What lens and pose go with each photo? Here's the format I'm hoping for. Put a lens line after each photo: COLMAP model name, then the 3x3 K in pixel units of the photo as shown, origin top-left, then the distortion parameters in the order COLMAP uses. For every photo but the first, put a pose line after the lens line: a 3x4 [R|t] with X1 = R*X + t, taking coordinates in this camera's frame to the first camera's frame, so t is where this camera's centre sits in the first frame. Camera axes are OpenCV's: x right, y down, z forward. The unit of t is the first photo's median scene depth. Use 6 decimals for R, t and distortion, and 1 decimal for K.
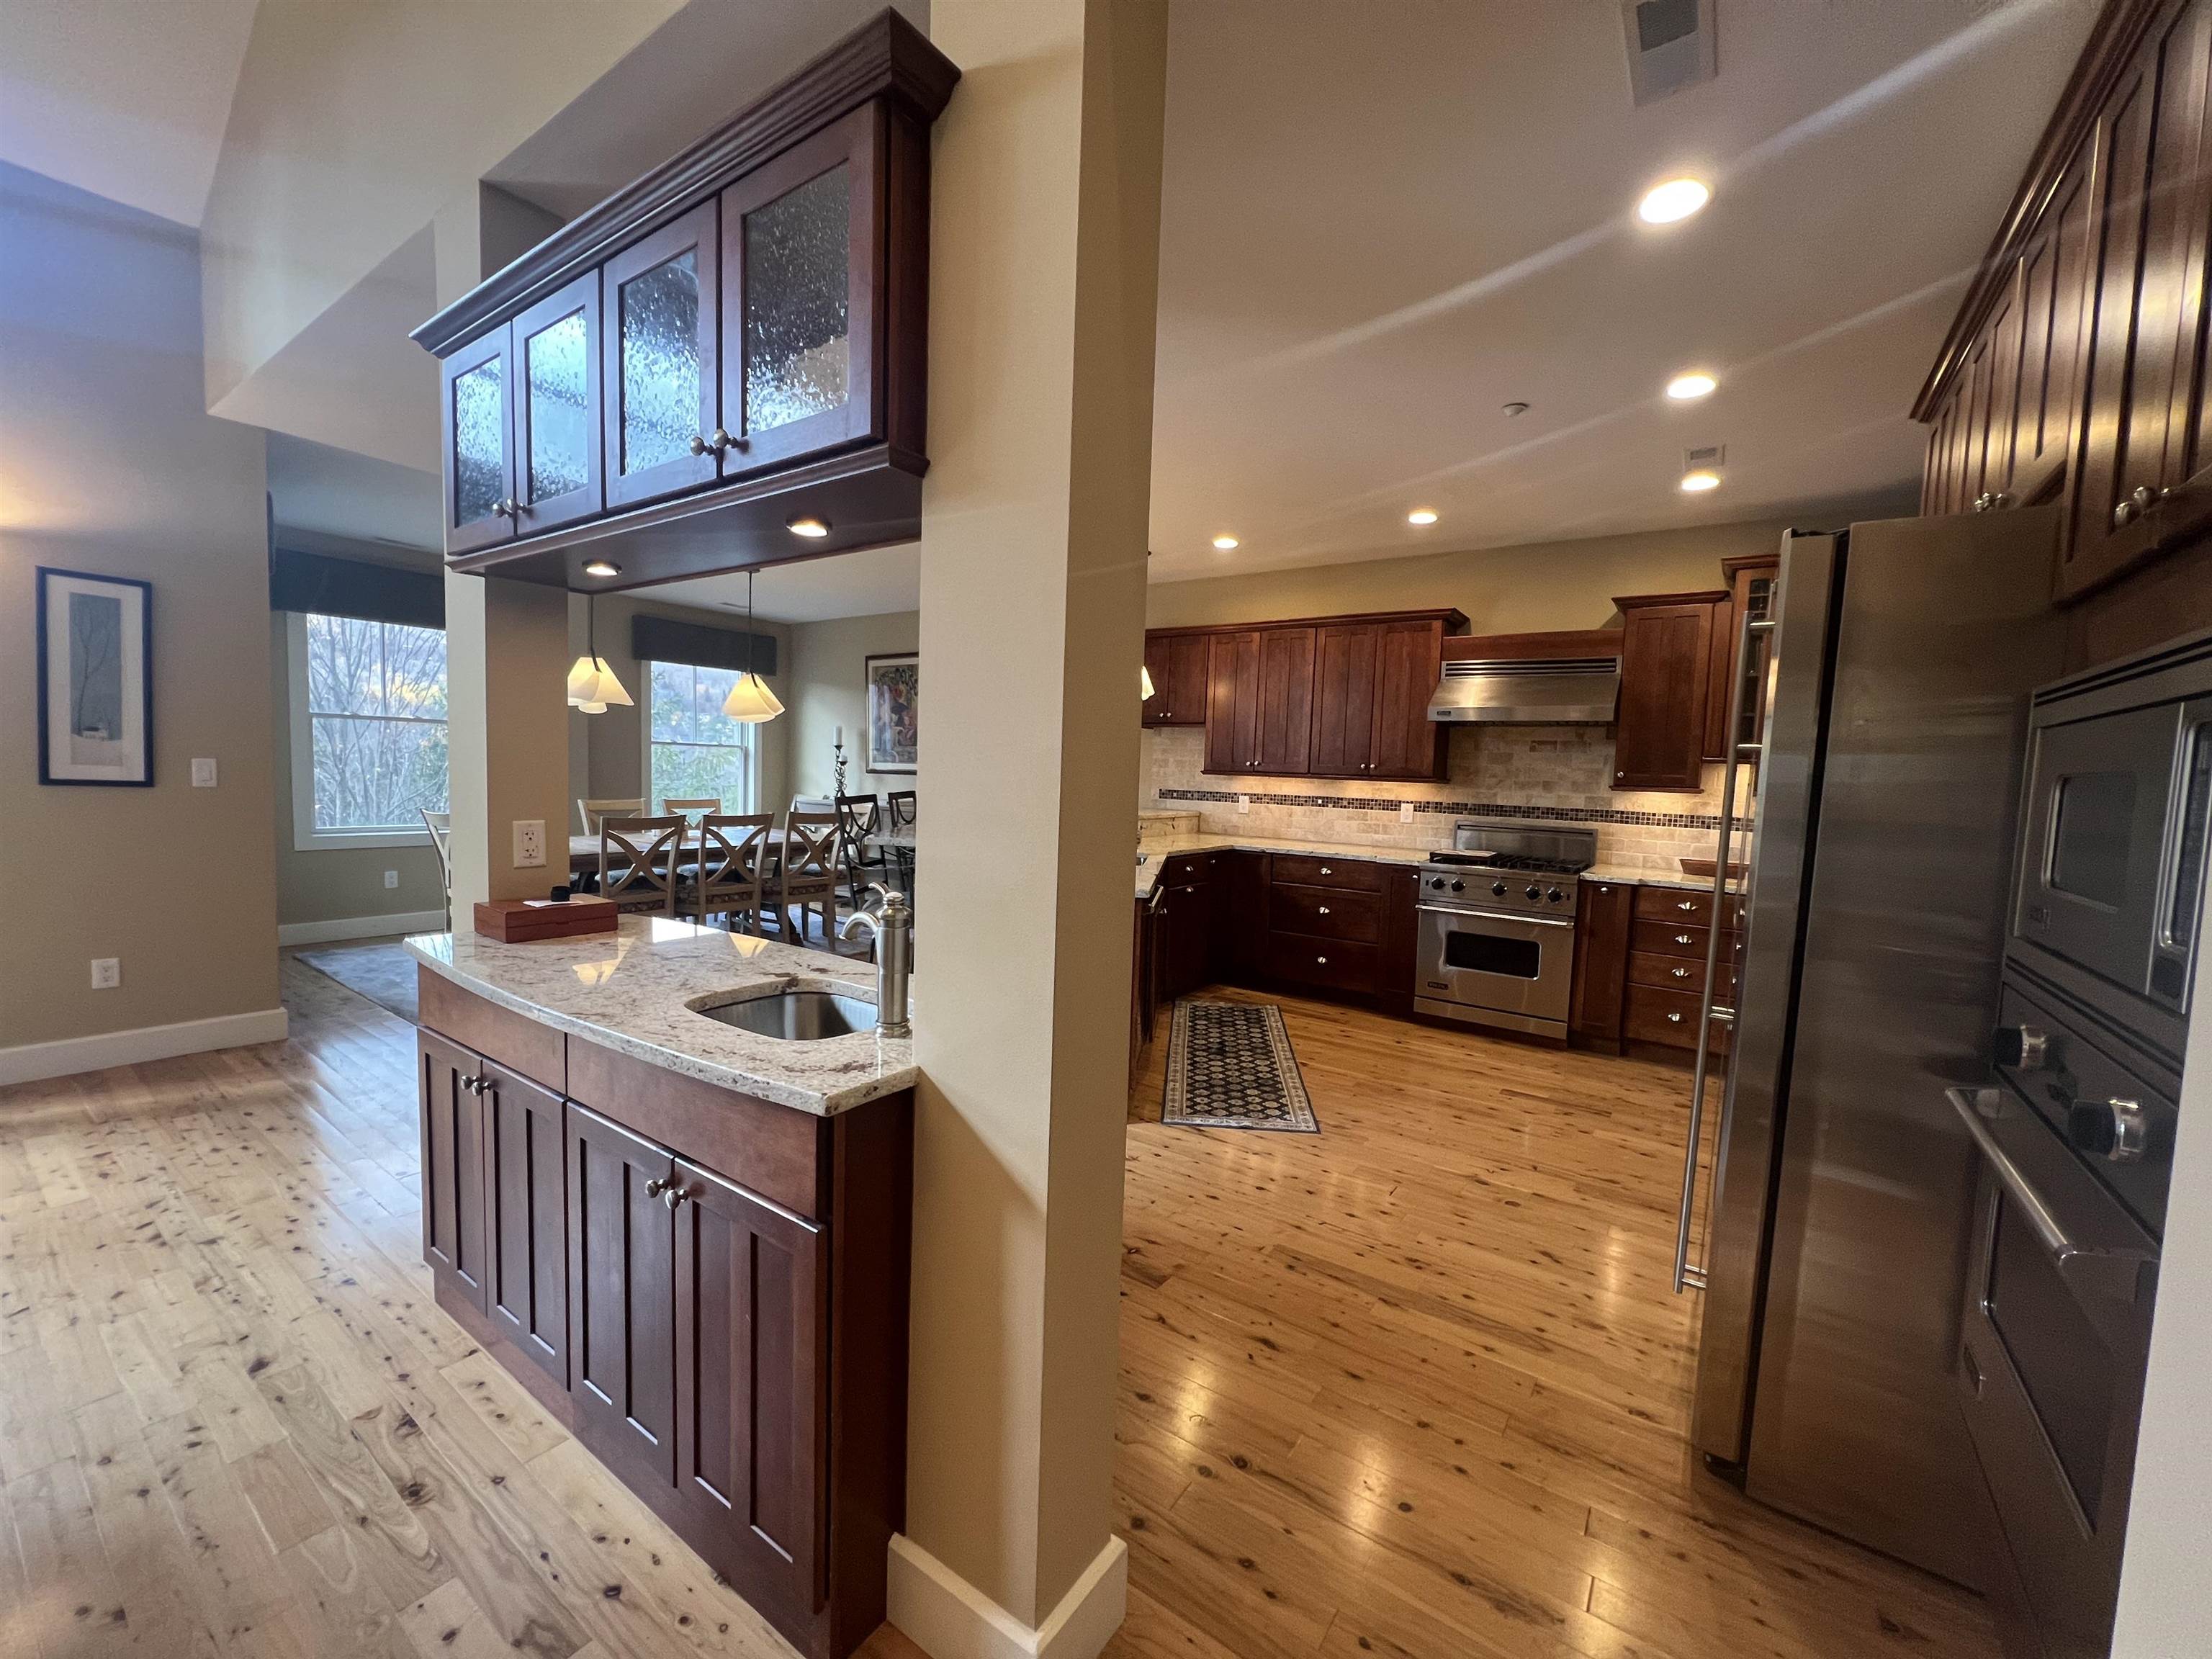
lens RADIAL K [[880.8, 0, 1110.3], [0, 880.8, 829.9], [0, 0, 1]] dist [-0.003185, 0.000697]
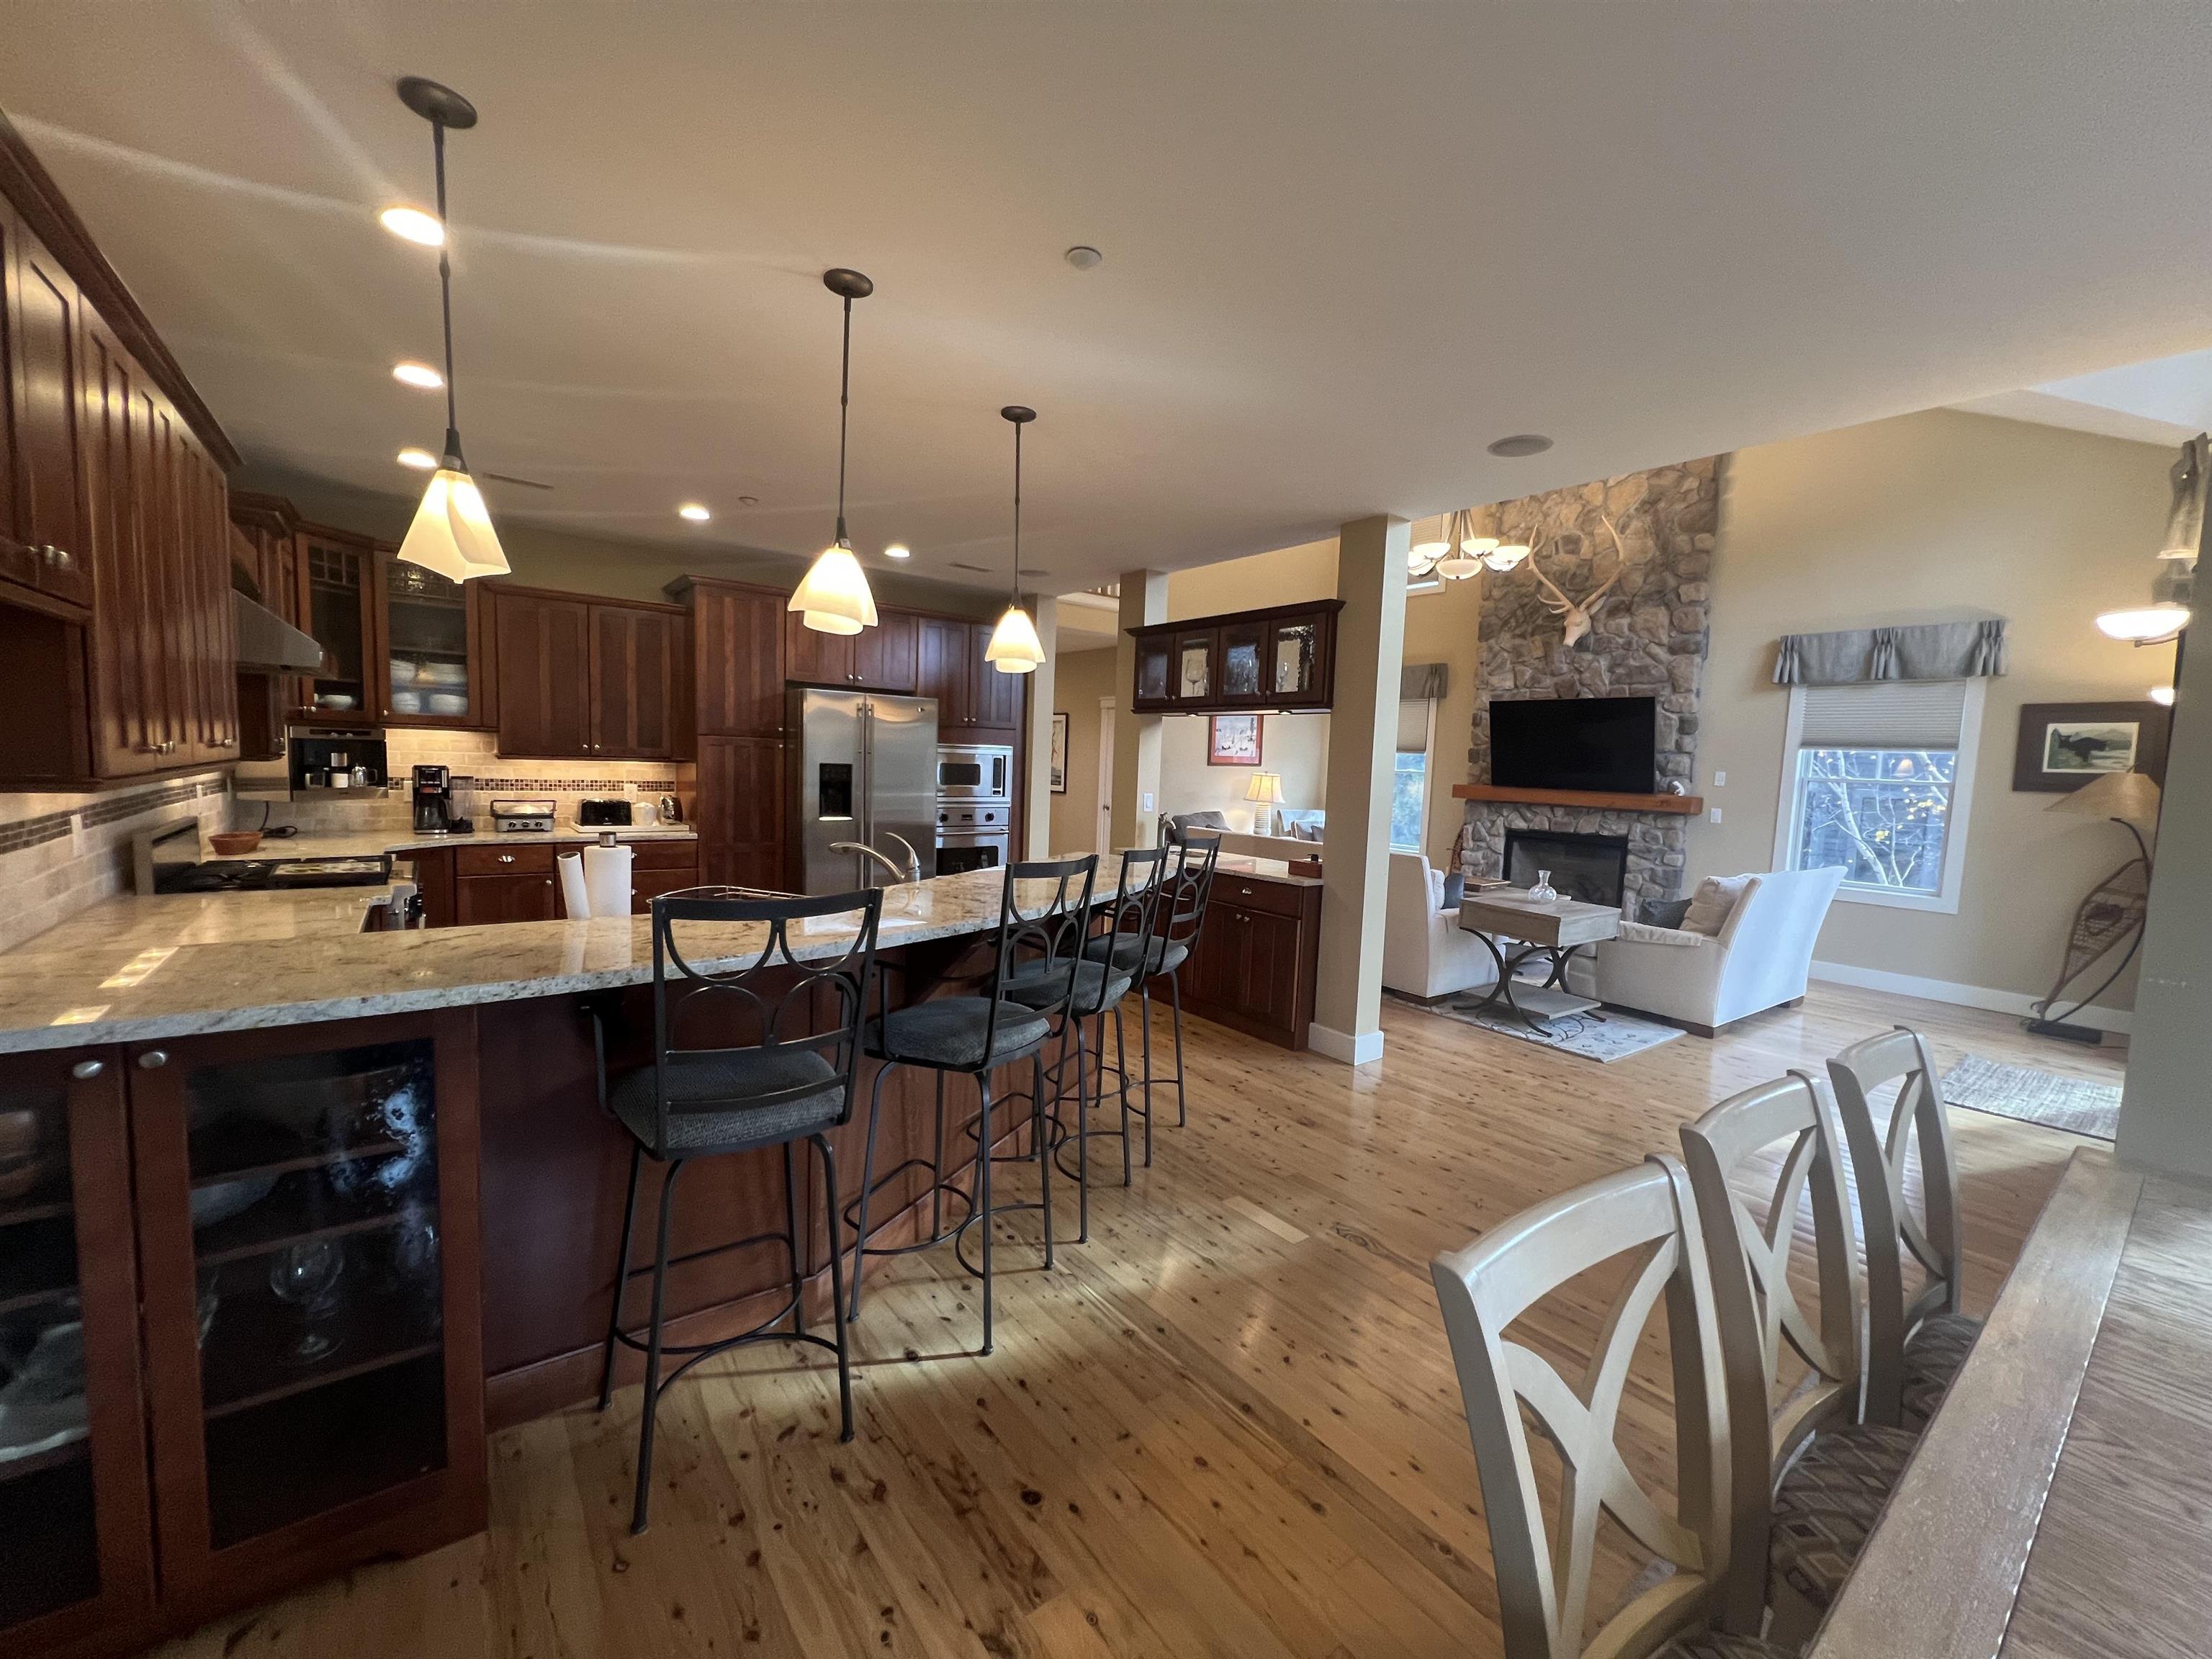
lens RADIAL K [[880.8, 0, 1112.5], [0, 880.8, 833.4], [0, 0, 1]] dist [-0.003185, 0.000697]
pose [[-0.952257, -0.096451, 0.289662, -0.333341], [-0.050563, 0.985506, 0.161928, -0.129712], [-0.301082, 0.139551, -0.943332, 1.352775]]
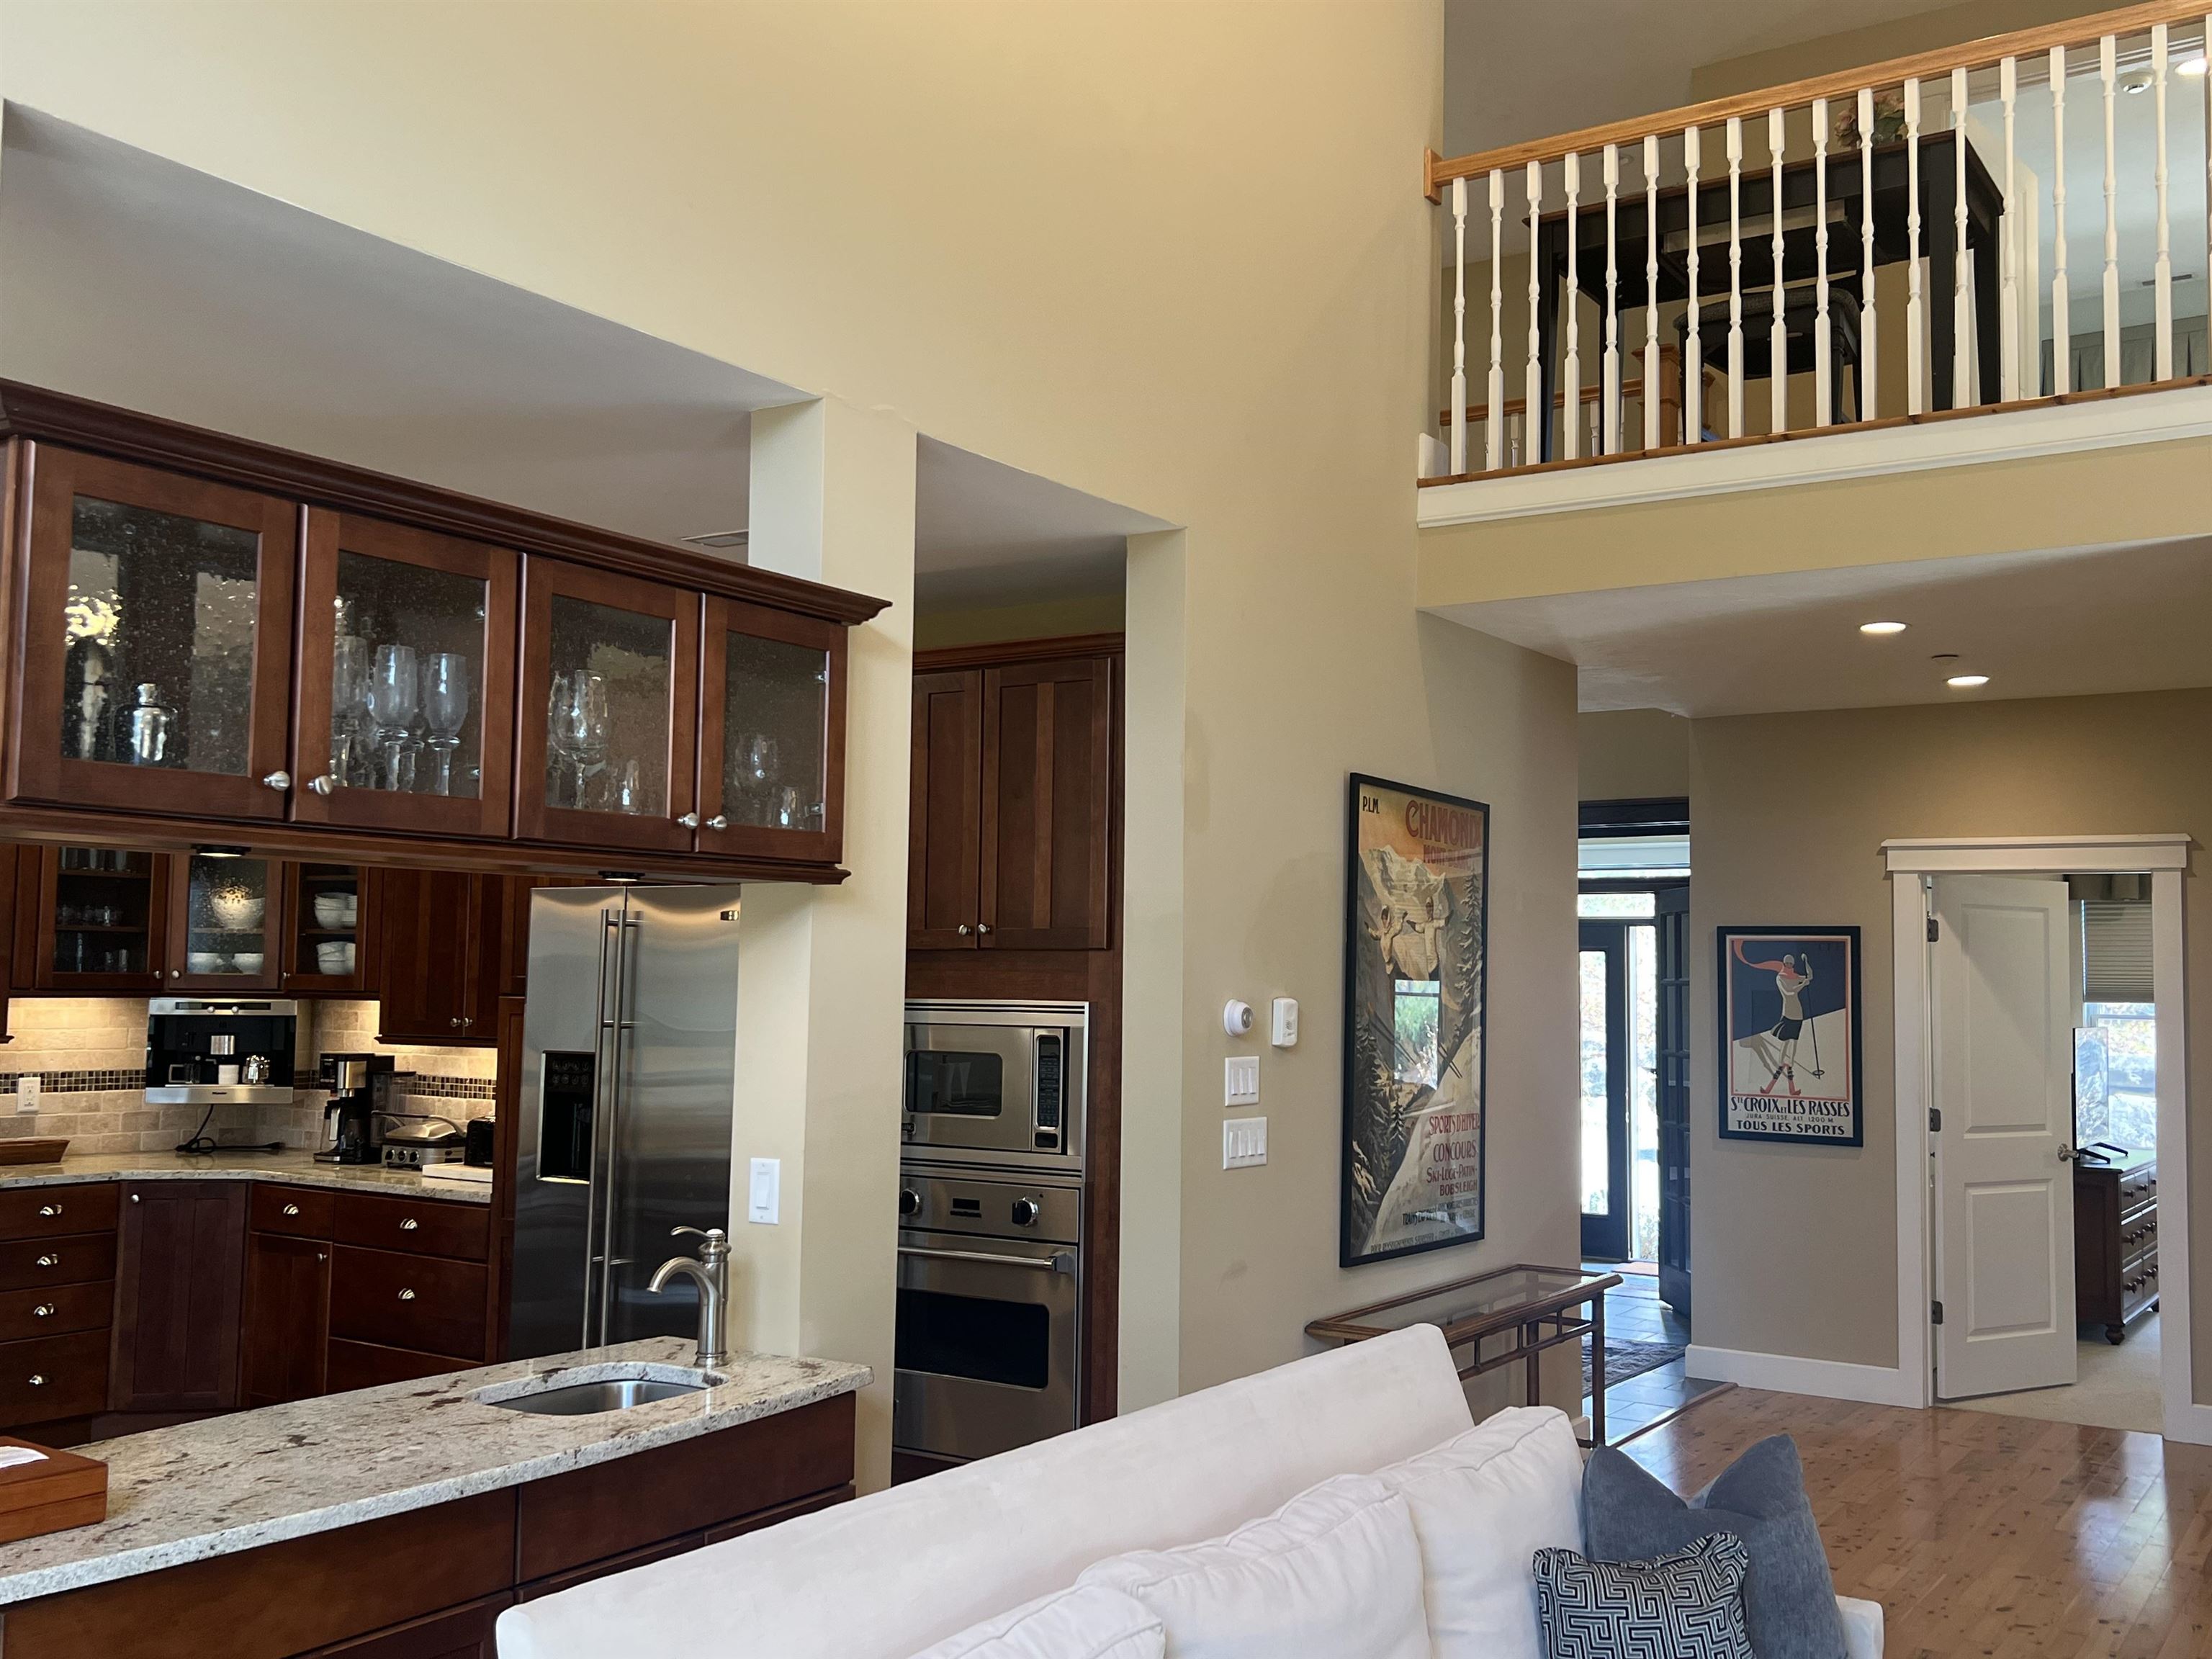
lens RADIAL K [[2038.0, 0, 1104.0], [0, 2038.0, 825.6], [0, 0, 1]] dist [0.020864, 0.000000]
pose [[-0.021112, 0.042193, 0.998886, -0.781400], [0.056792, 0.997546, -0.040936, -0.080746], [-0.998163, 0.055865, -0.023457, 0.161109]]
